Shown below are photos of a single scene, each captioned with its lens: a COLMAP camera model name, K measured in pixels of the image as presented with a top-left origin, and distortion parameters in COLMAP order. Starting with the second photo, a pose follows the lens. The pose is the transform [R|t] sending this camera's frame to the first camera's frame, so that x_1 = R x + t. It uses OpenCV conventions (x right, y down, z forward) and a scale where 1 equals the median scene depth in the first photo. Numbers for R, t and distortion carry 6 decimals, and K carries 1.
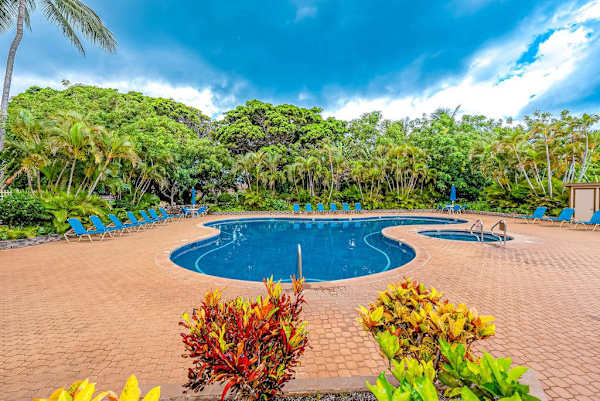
lens RADIAL K [[243.5, 0, 297.0], [0, 243.5, 197.7], [0, 0, 1]] dist [0.000208, -0.000191]
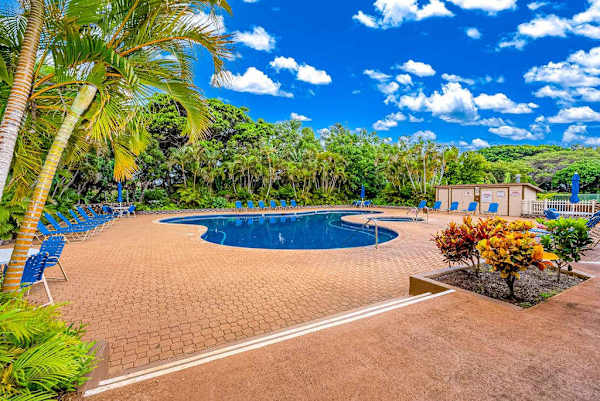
lens RADIAL K [[243.5, 0, 297.0], [0, 243.5, 197.7], [0, 0, 1]] dist [0.000208, -0.000191]
pose [[0.912099, -0.000696, 0.409970, -0.187416], [0.001382, 0.999998, -0.001376, 0.012714], [-0.409968, 0.001821, 0.912098, -0.023005]]
